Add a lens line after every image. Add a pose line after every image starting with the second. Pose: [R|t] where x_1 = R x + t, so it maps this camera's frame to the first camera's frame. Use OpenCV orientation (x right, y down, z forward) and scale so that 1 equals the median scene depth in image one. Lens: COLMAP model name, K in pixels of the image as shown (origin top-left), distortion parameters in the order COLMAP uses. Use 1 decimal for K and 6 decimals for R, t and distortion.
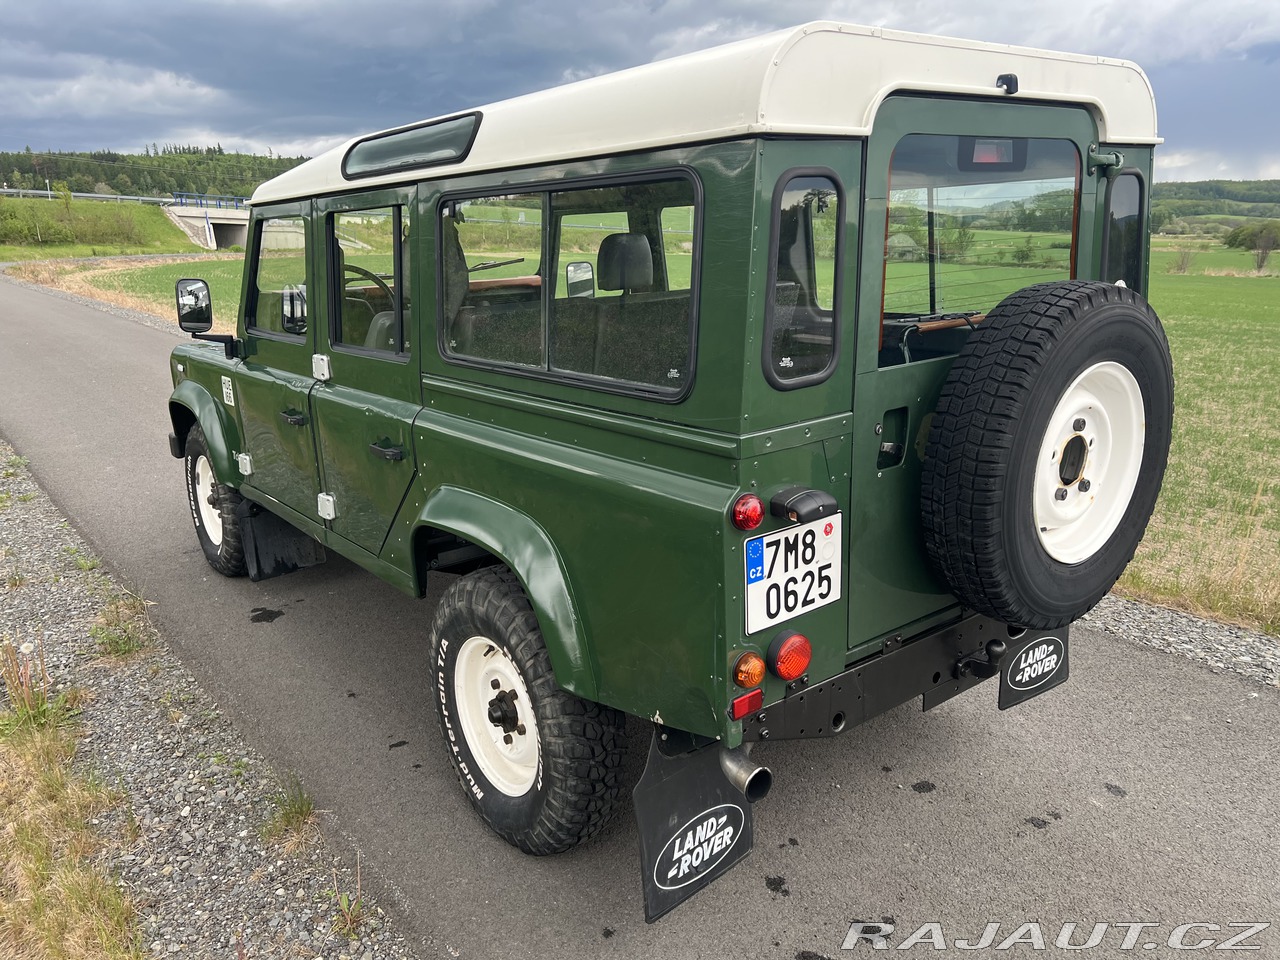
lens RADIAL K [[967.4, 0, 633.0], [0, 967.4, 477.0], [0, 0, 1]] dist [0.035476, -0.044174]
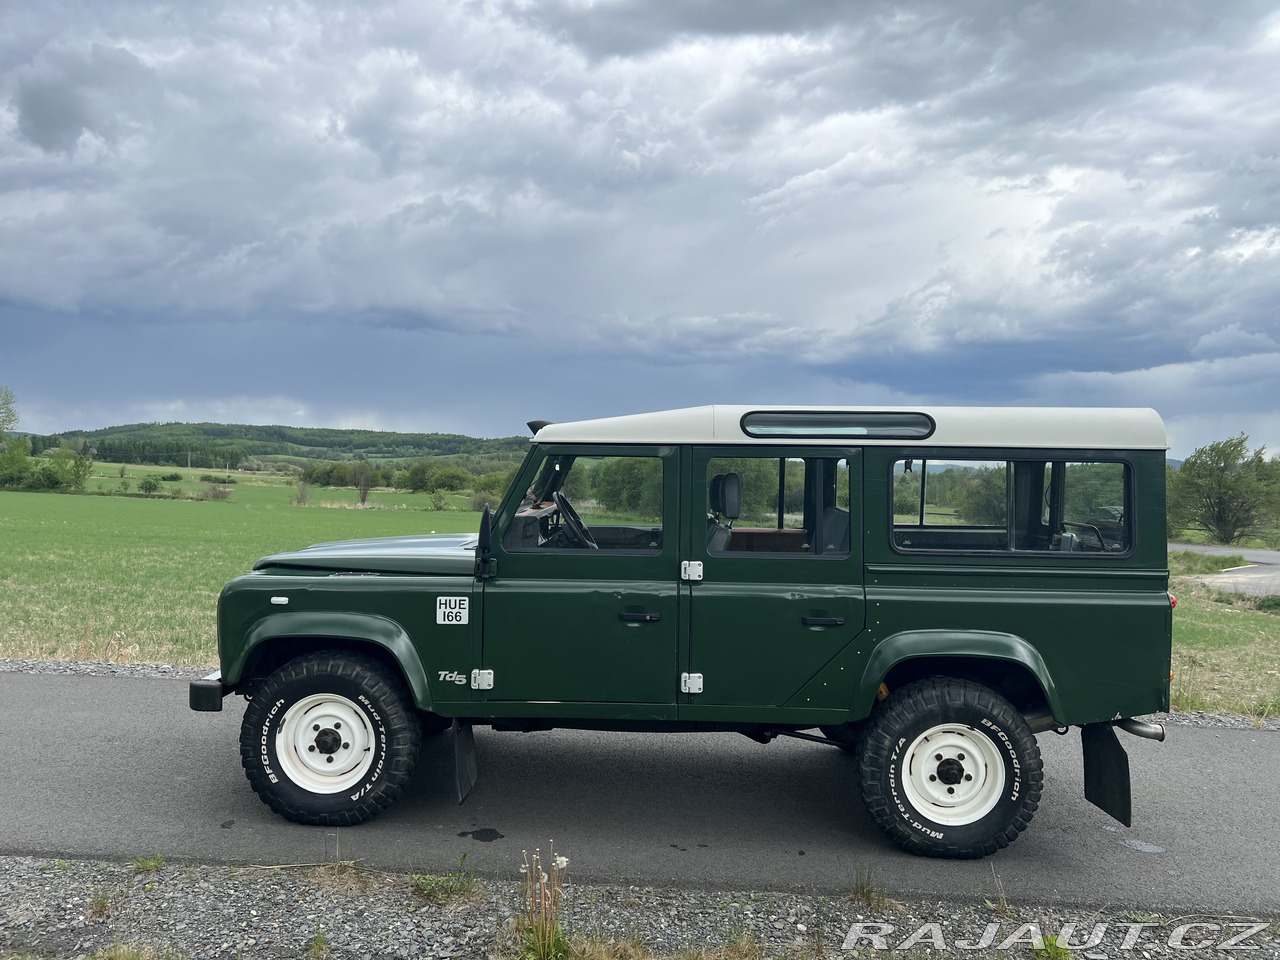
lens RADIAL K [[967.5, 0, 633.1], [0, 967.5, 486.2], [0, 0, 1]] dist [0.035121, -0.042325]
pose [[0.636927, 0.021533, 0.770623, -1.487836], [0.151400, 0.976650, -0.152424, -0.043851], [-0.755911, 0.213755, 0.618795, 0.271447]]
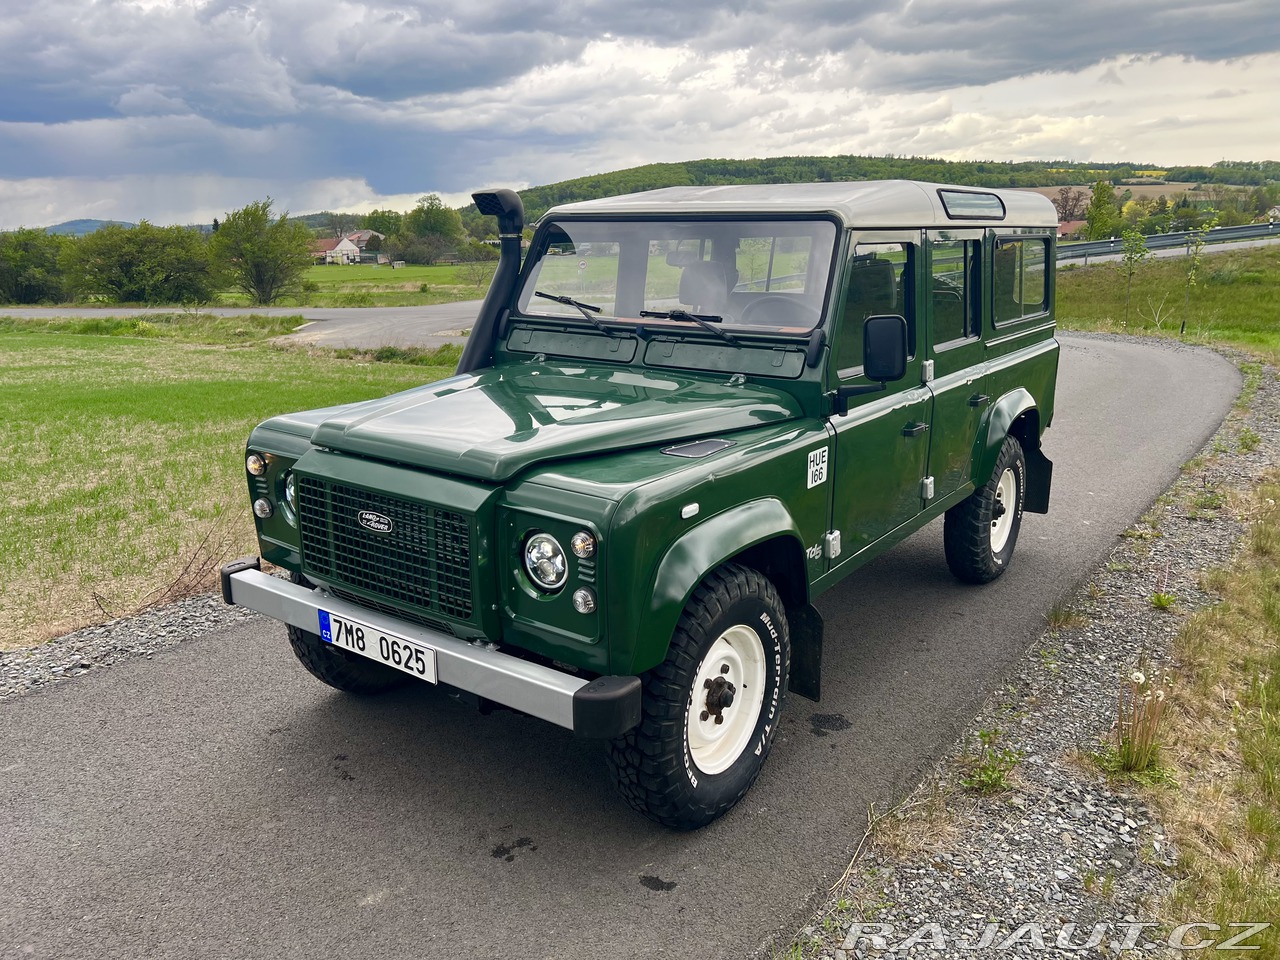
lens RADIAL K [[967.4, 0, 633.0], [0, 967.4, 477.0], [0, 0, 1]] dist [0.035476, -0.044174]
pose [[-0.281360, -0.202931, 0.937899, -1.491873], [0.242410, 0.930653, 0.274084, -0.443781], [-0.928479, 0.304472, -0.212656, 1.781724]]
